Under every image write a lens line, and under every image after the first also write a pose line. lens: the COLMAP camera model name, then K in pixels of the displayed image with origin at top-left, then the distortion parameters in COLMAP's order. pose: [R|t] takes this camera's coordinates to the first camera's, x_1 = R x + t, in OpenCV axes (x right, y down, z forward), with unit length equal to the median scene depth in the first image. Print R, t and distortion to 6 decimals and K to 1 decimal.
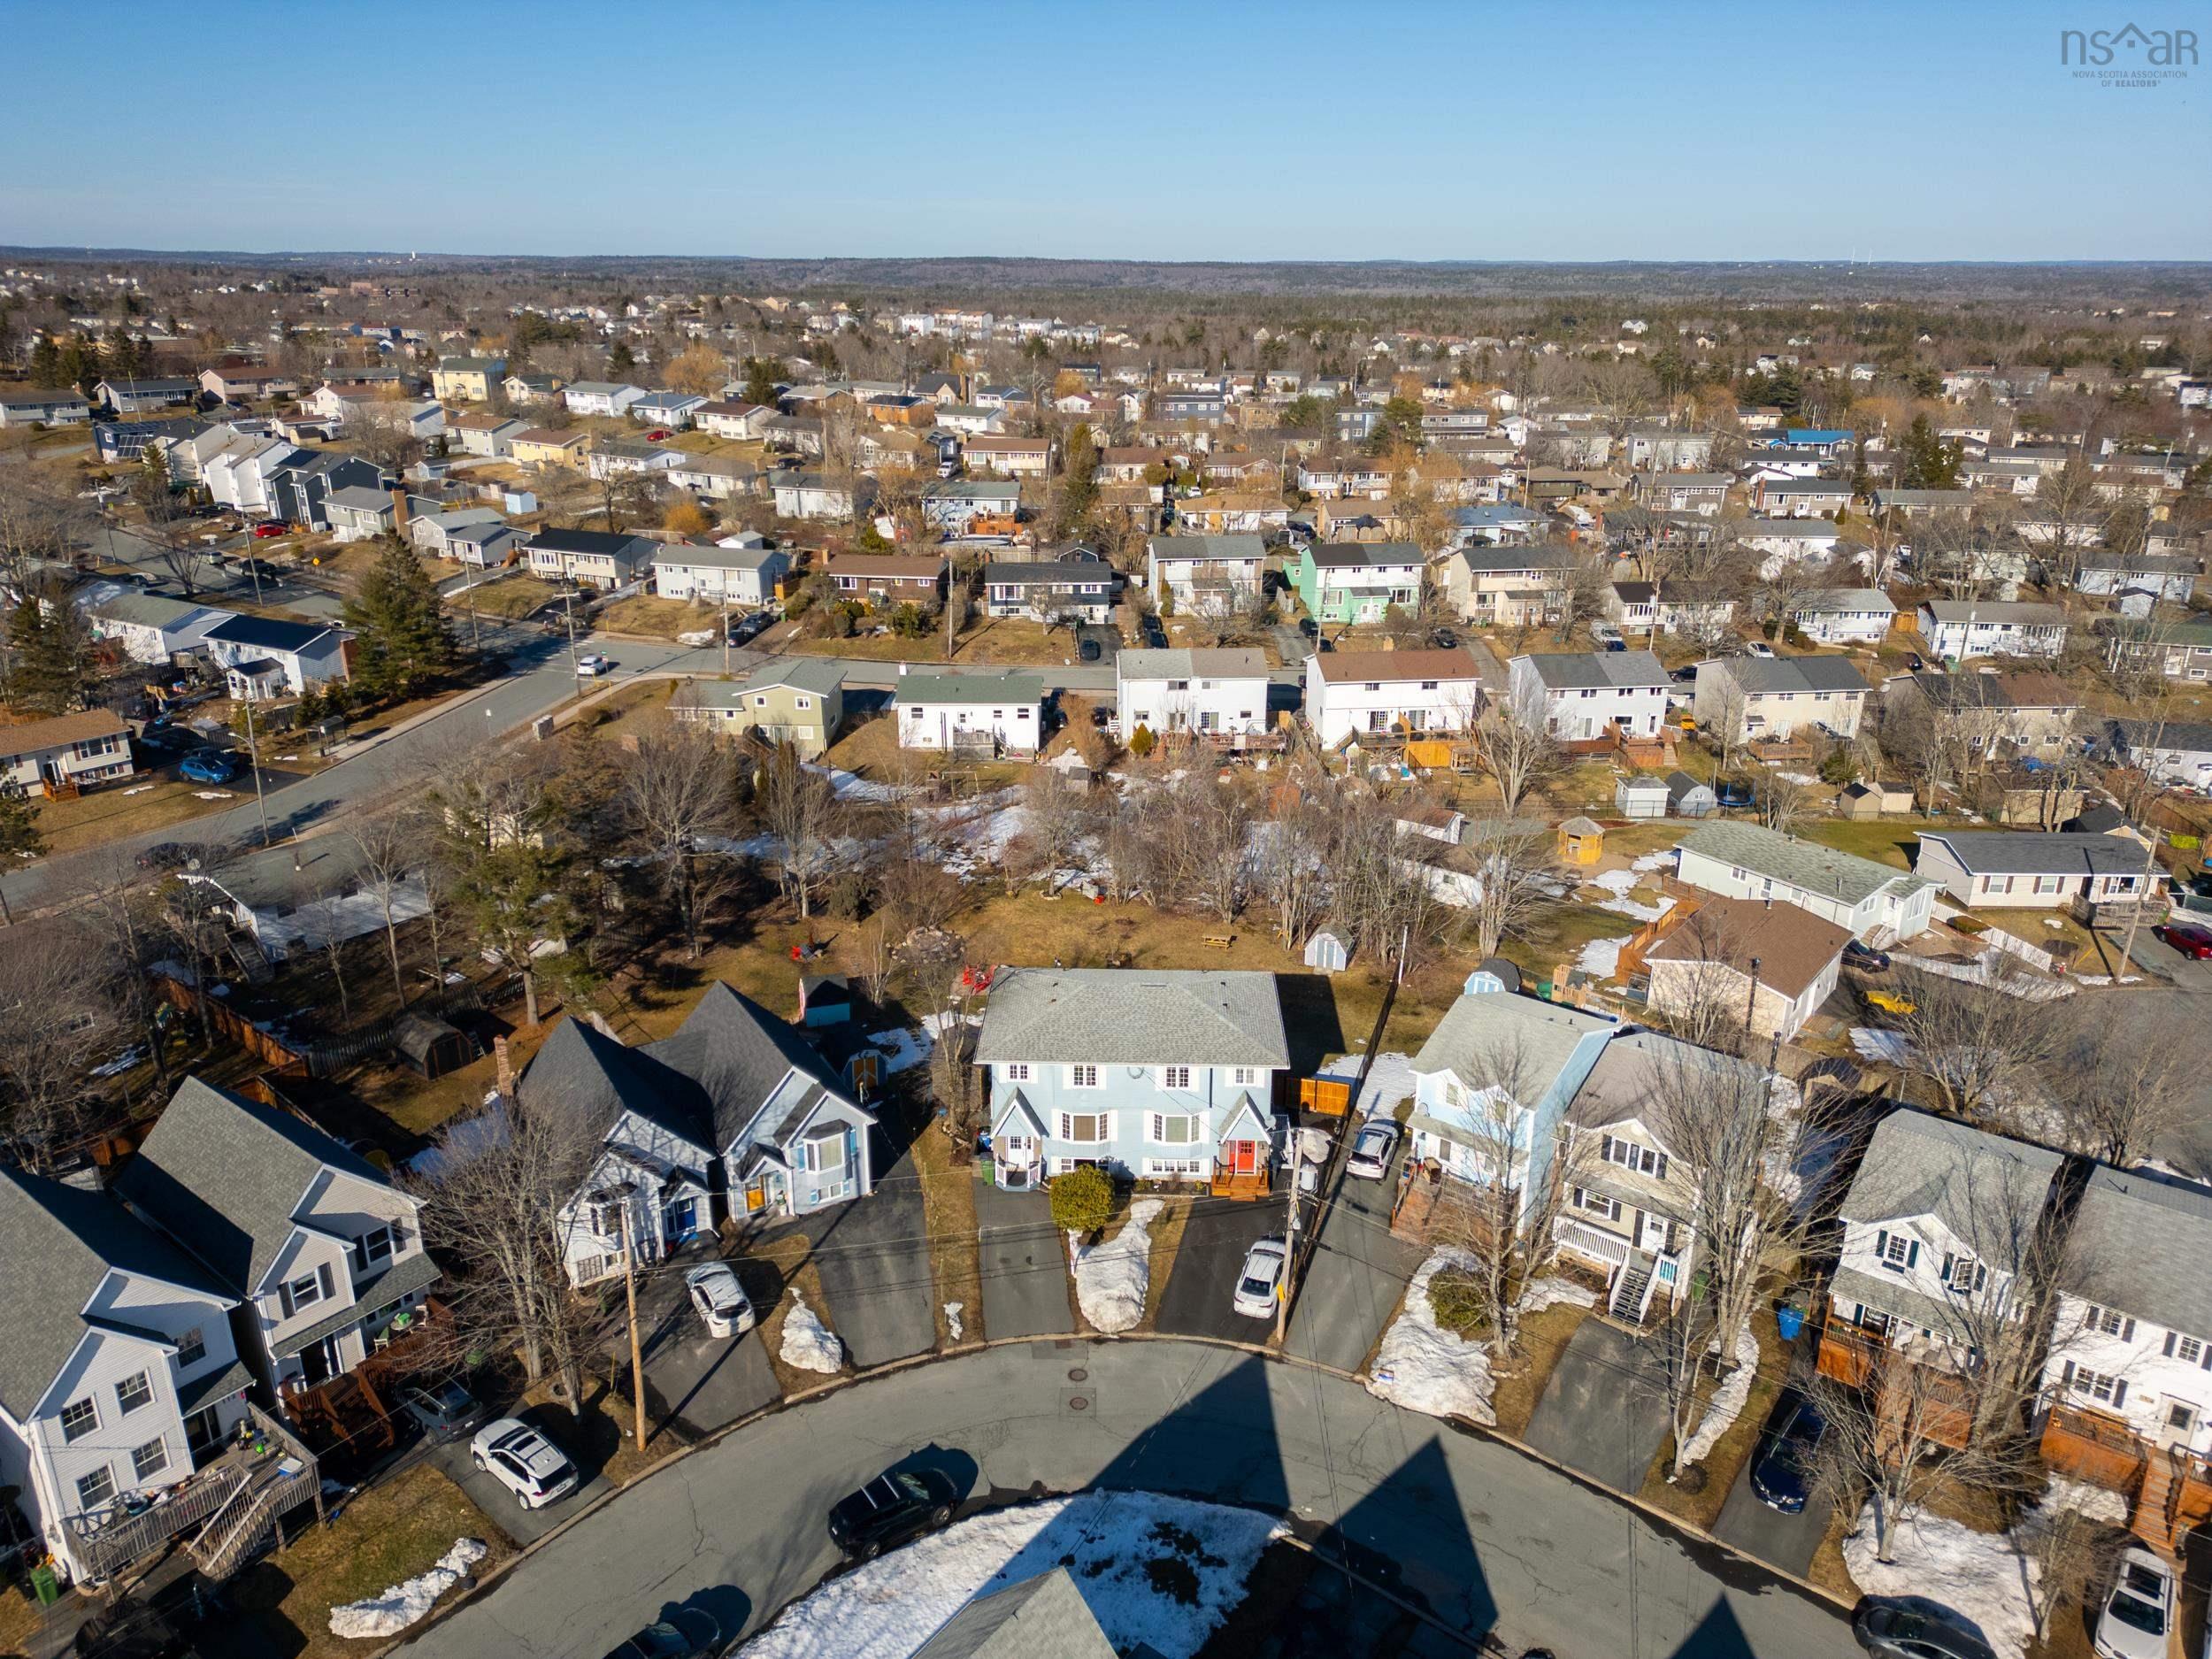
lens RADIAL K [[1528.2, 0, 1106.0], [0, 1528.2, 829.5], [0, 0, 1]] dist [0.101650, -0.121620]
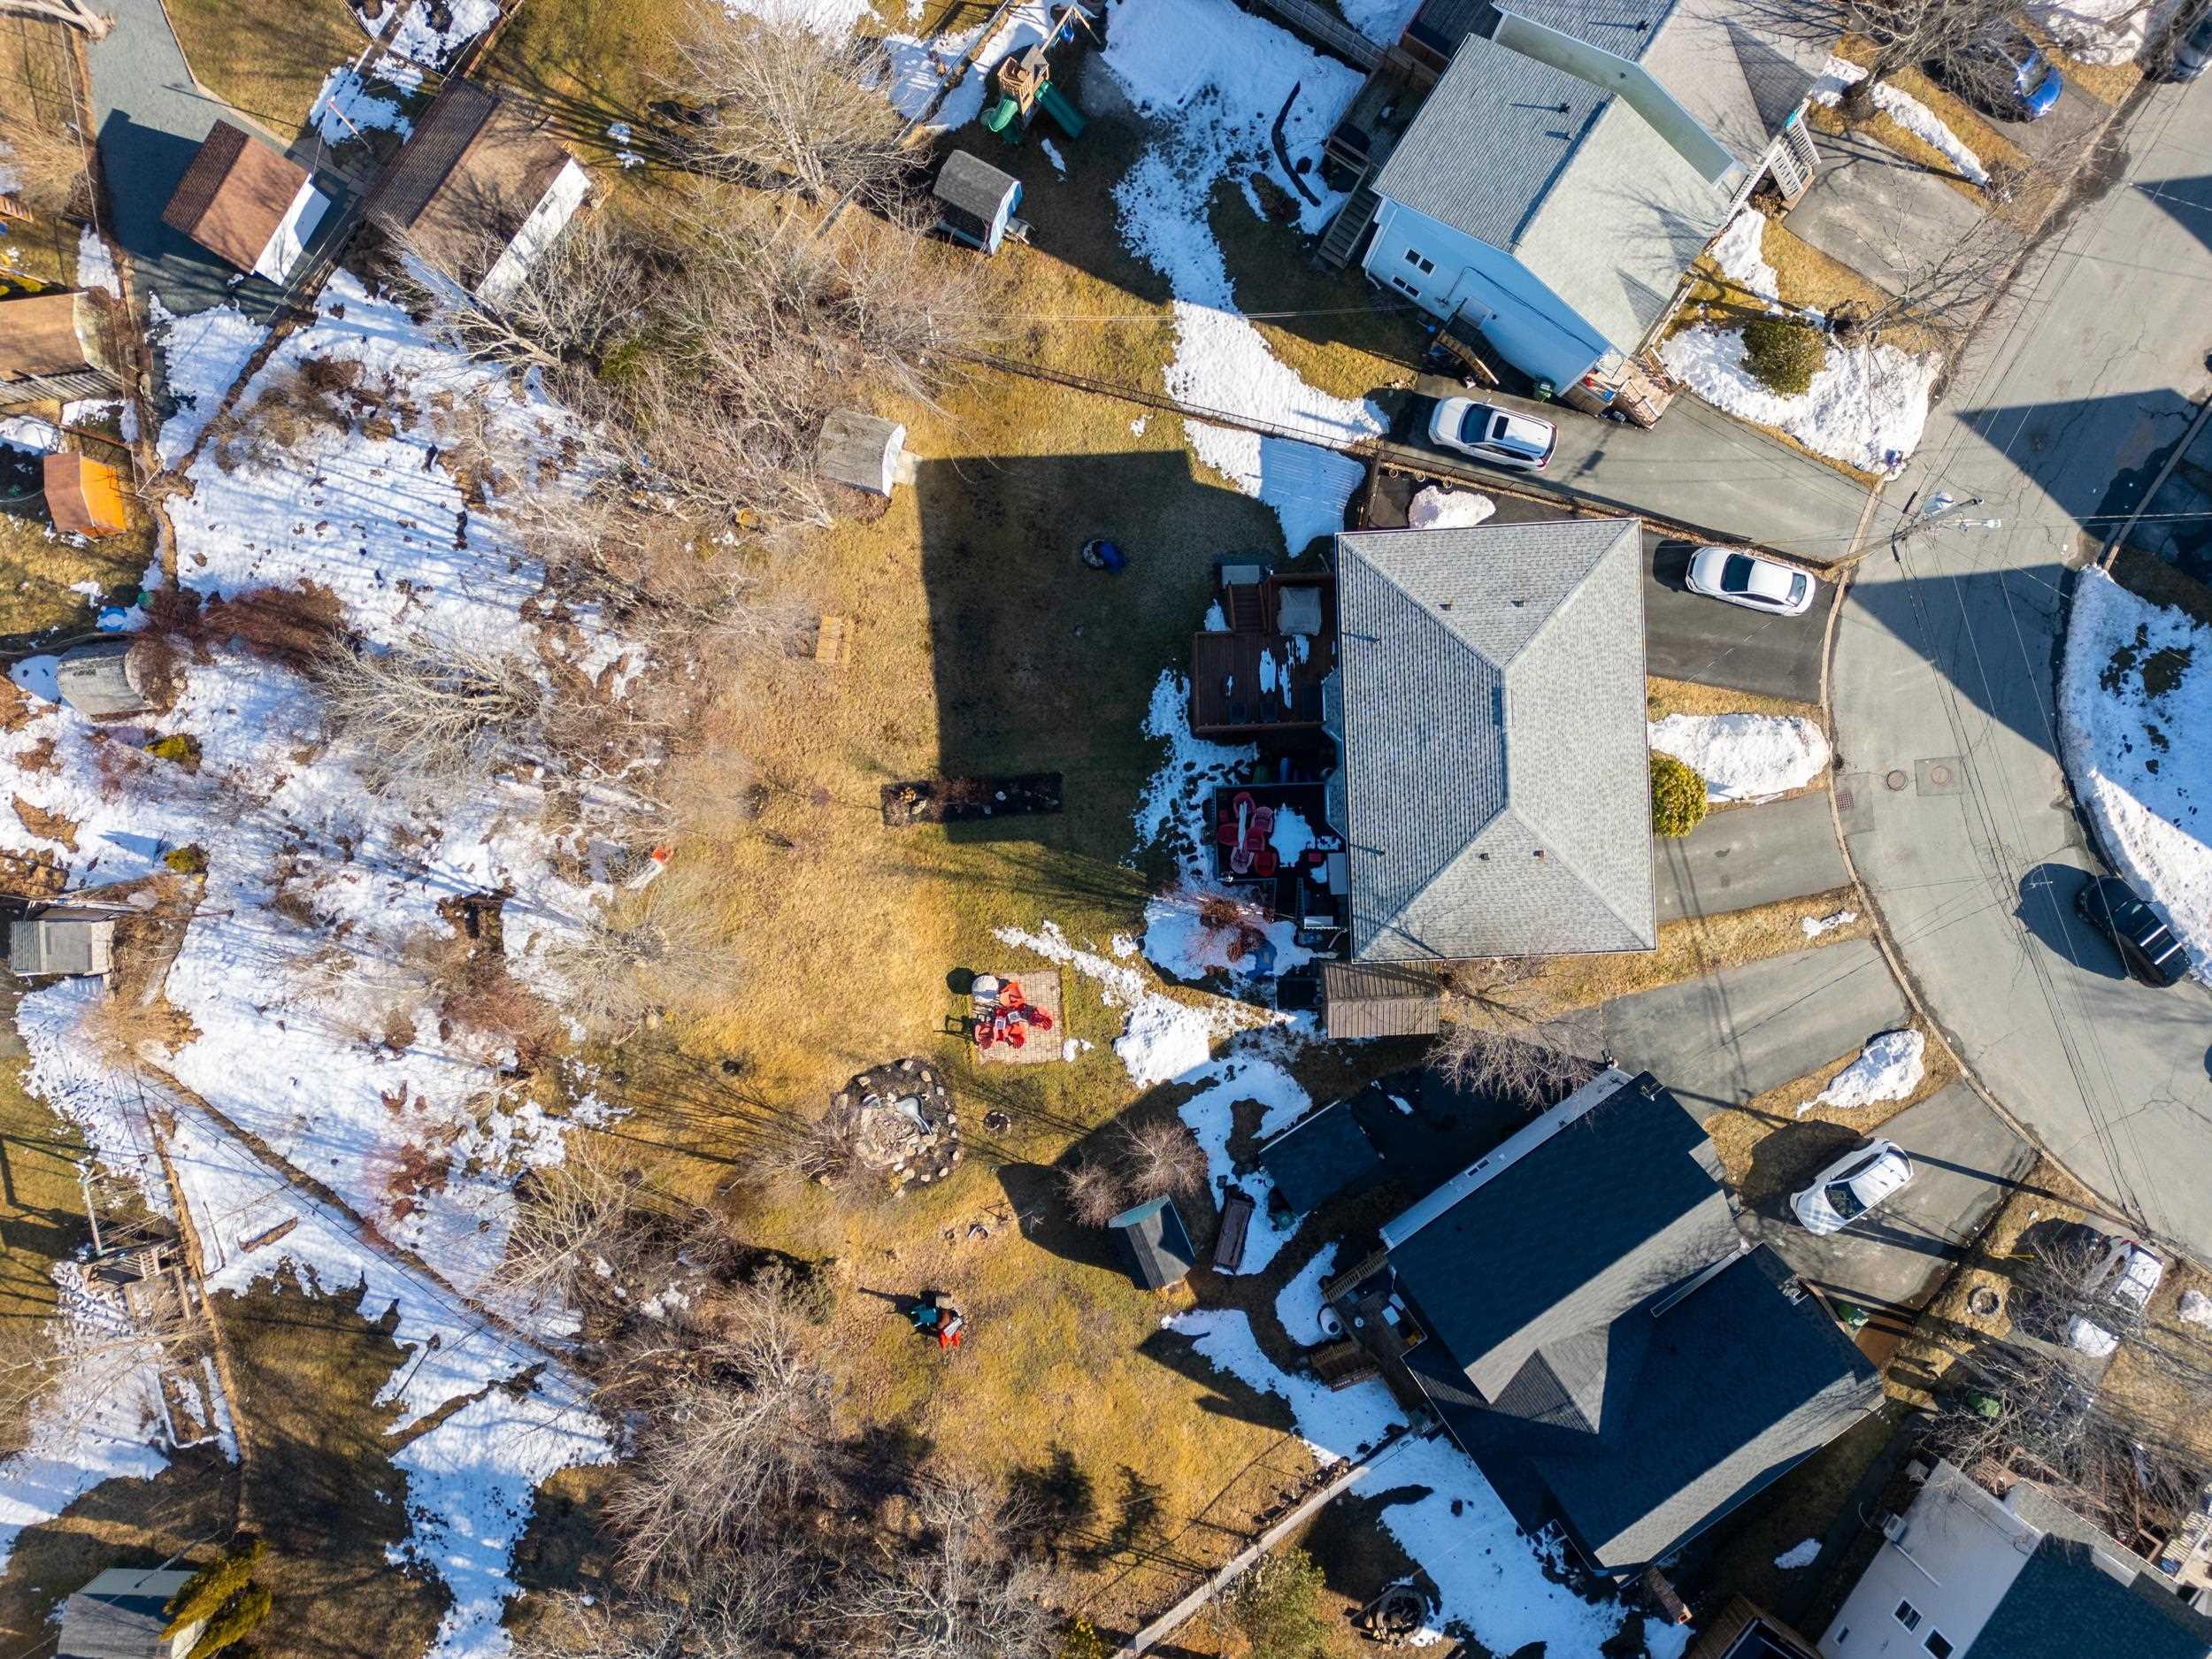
lens RADIAL K [[1528.2, 0, 1106.0], [0, 1528.2, 829.5], [0, 0, 1]] dist [0.101650, -0.121620]
pose [[-0.074535, -0.997117, -0.014246, 0.002027], [0.348120, -0.039404, 0.936621, -0.771591], [-0.934482, 0.064852, 0.350054, 1.215829]]
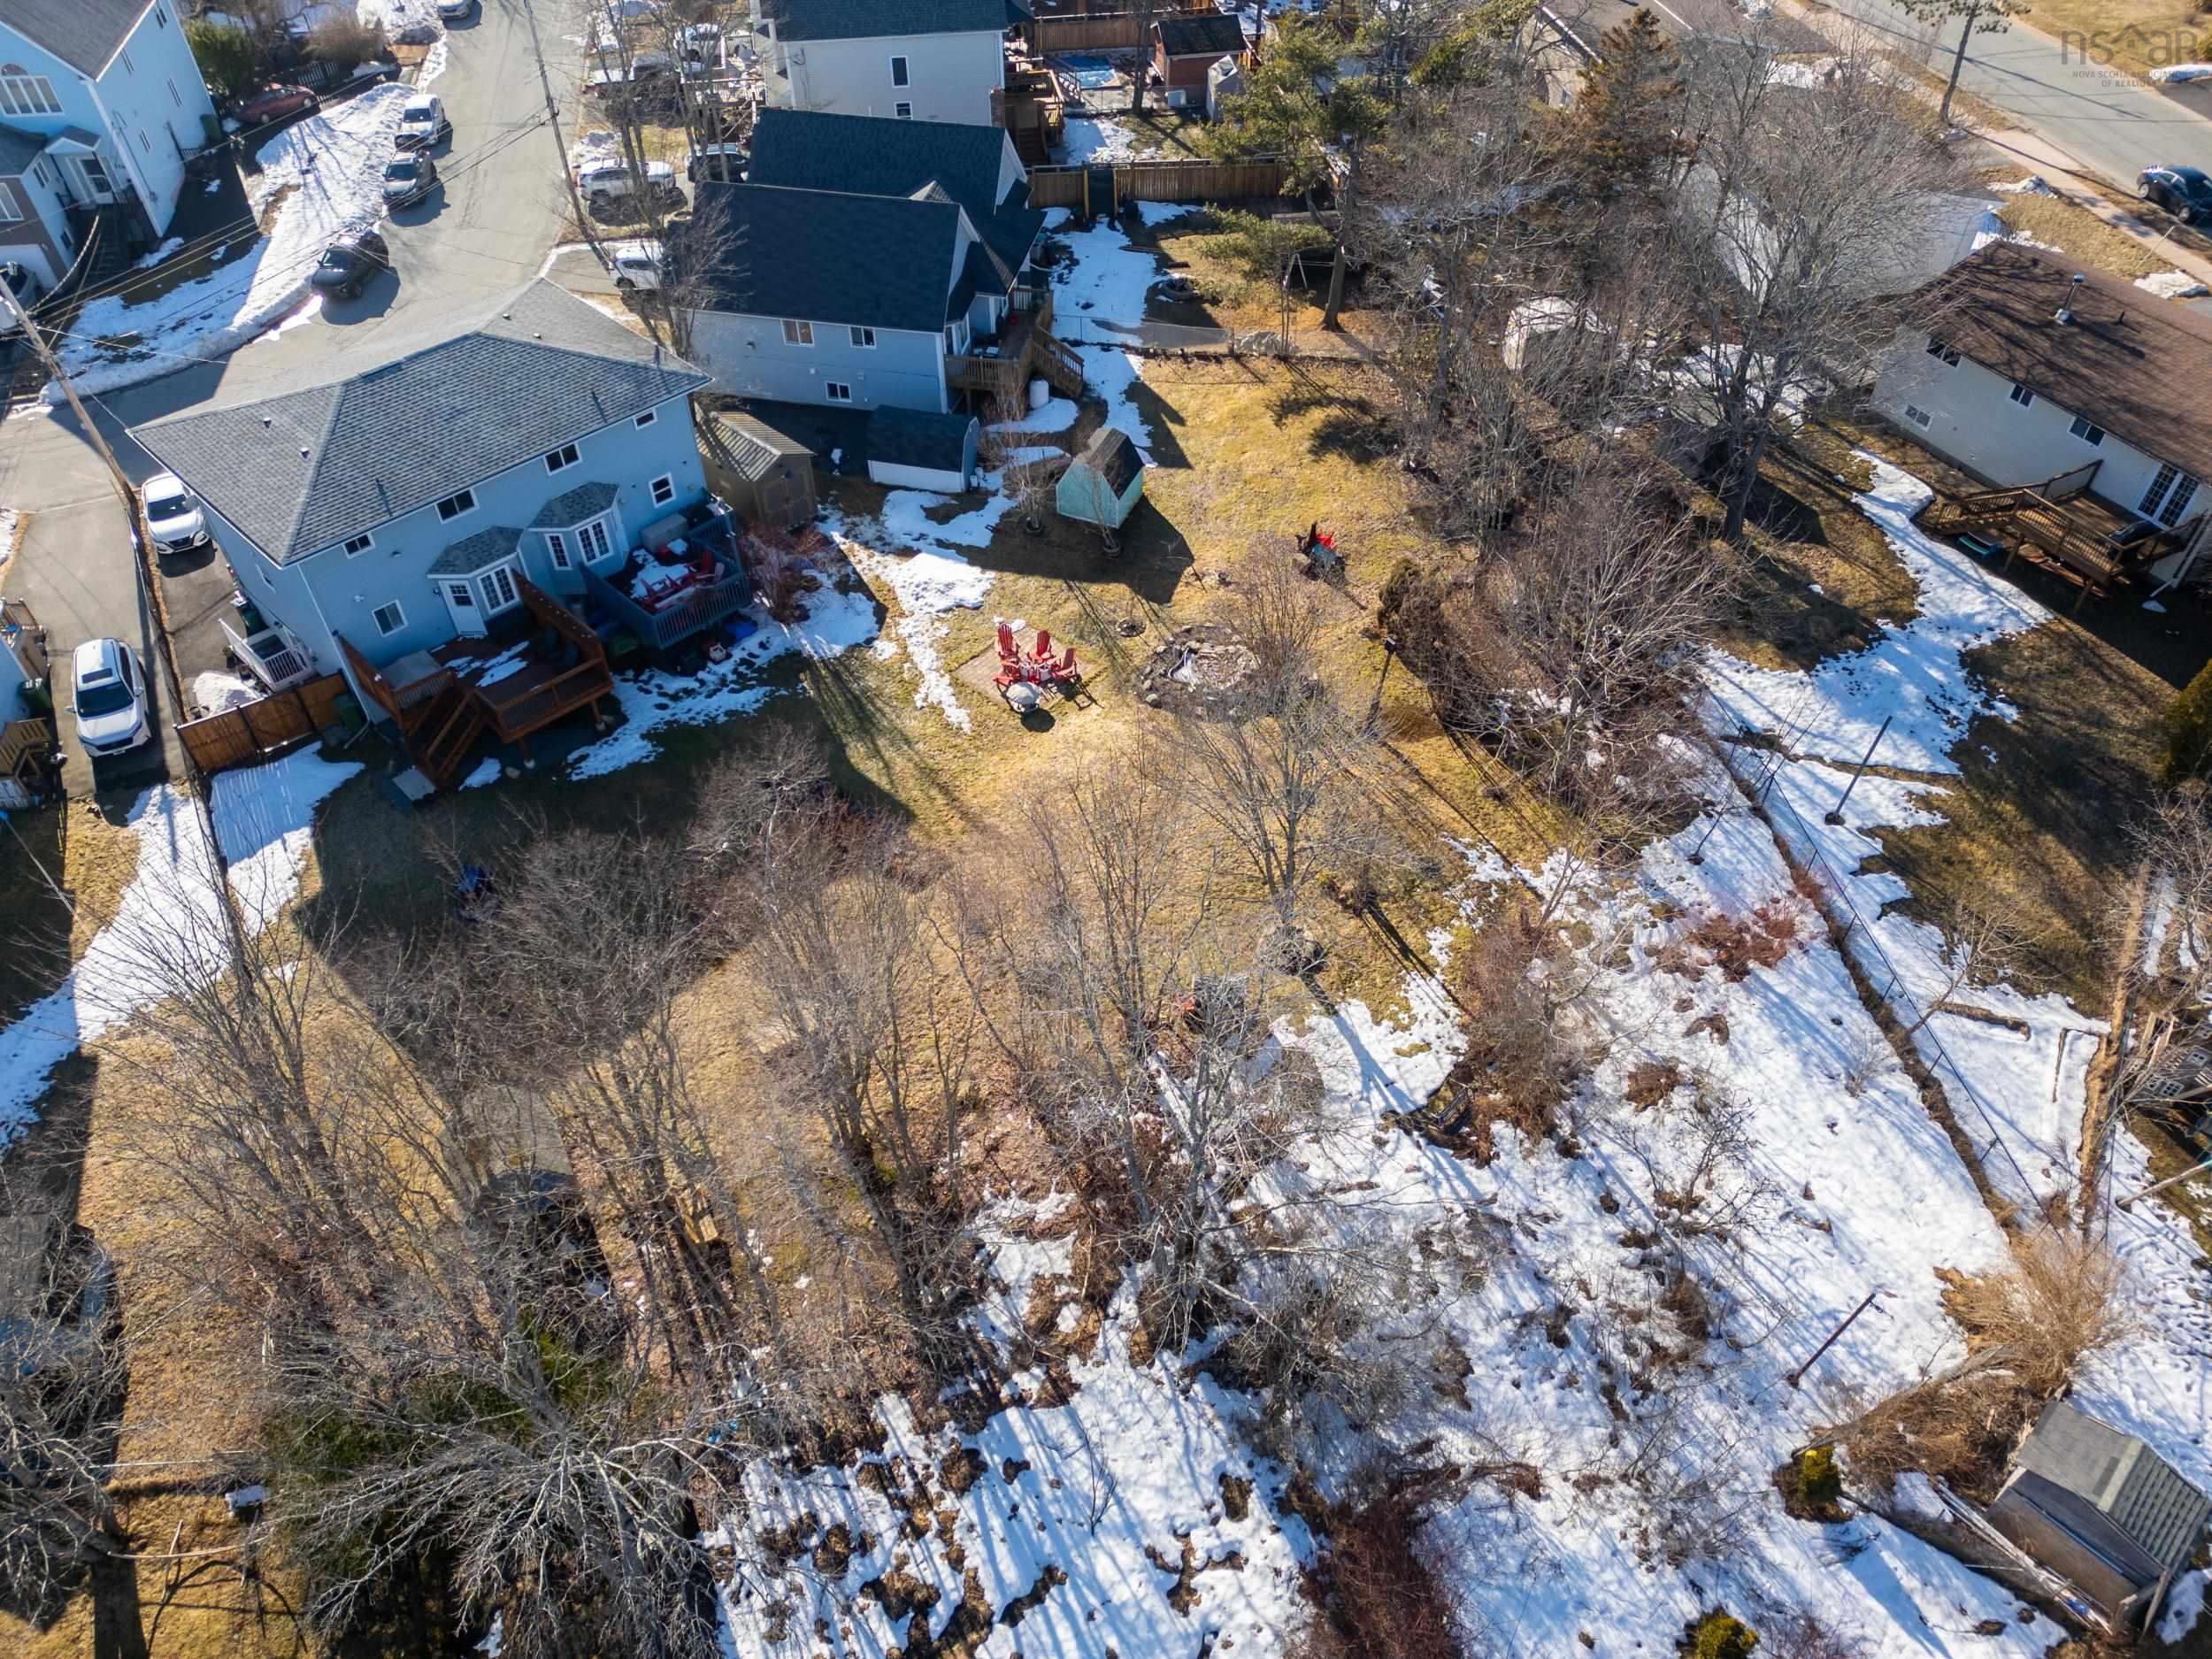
lens RADIAL K [[1528.2, 0, 1106.0], [0, 1528.2, 829.5], [0, 0, 1]] dist [0.101650, -0.121620]
pose [[-0.671233, 0.522068, -0.526205, 0.351166], [-0.262144, 0.496825, 0.827312, -0.530727], [0.693345, 0.693261, -0.196628, 1.915268]]
